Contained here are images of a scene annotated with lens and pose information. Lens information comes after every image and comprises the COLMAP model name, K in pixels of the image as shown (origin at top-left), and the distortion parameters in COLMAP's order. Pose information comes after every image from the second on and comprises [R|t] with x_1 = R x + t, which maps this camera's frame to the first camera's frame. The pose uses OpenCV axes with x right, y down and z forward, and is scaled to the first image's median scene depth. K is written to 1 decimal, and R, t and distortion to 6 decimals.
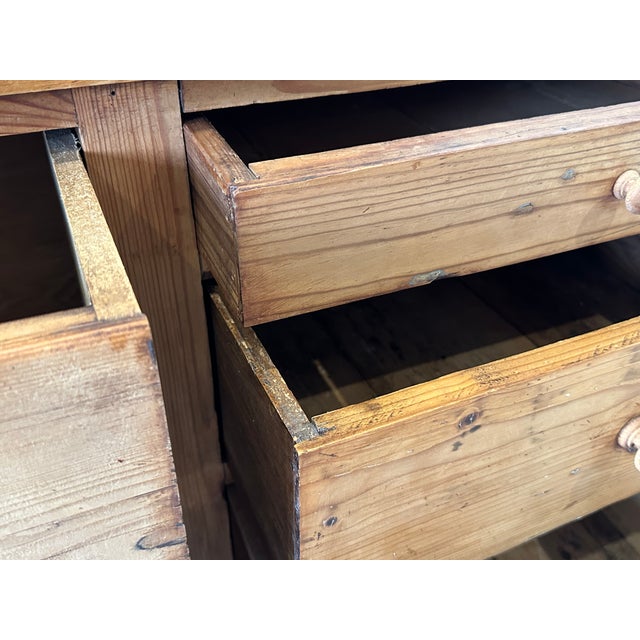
lens RADIAL K [[650.7, 0, 310.2], [0, 650.7, 320.6], [0, 0, 1]] dist [0.041081, 0.000000]
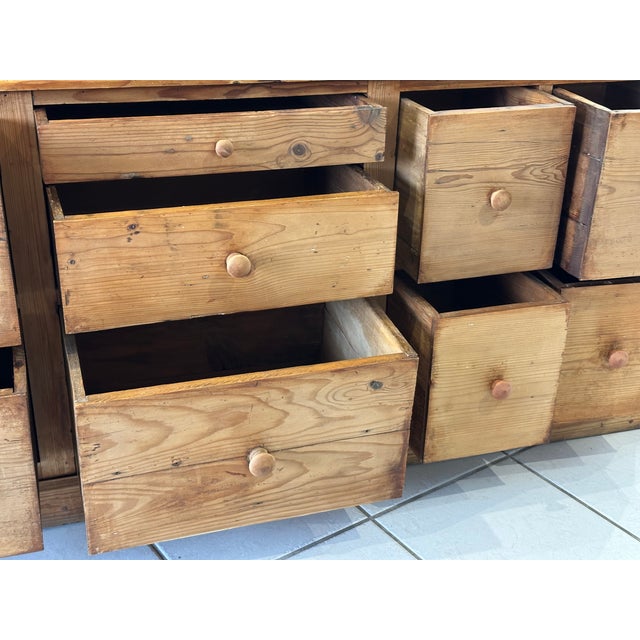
lens RADIAL K [[913.6, 0, 315.2], [0, 913.6, 326.0], [0, 0, 1]] dist [0.097837, 0.000000]
pose [[0.995533, 0.054736, -0.076925, 1.202654], [-0.067178, 0.983185, -0.169804, 1.049548], [0.066337, 0.174213, 0.982471, -2.284998]]
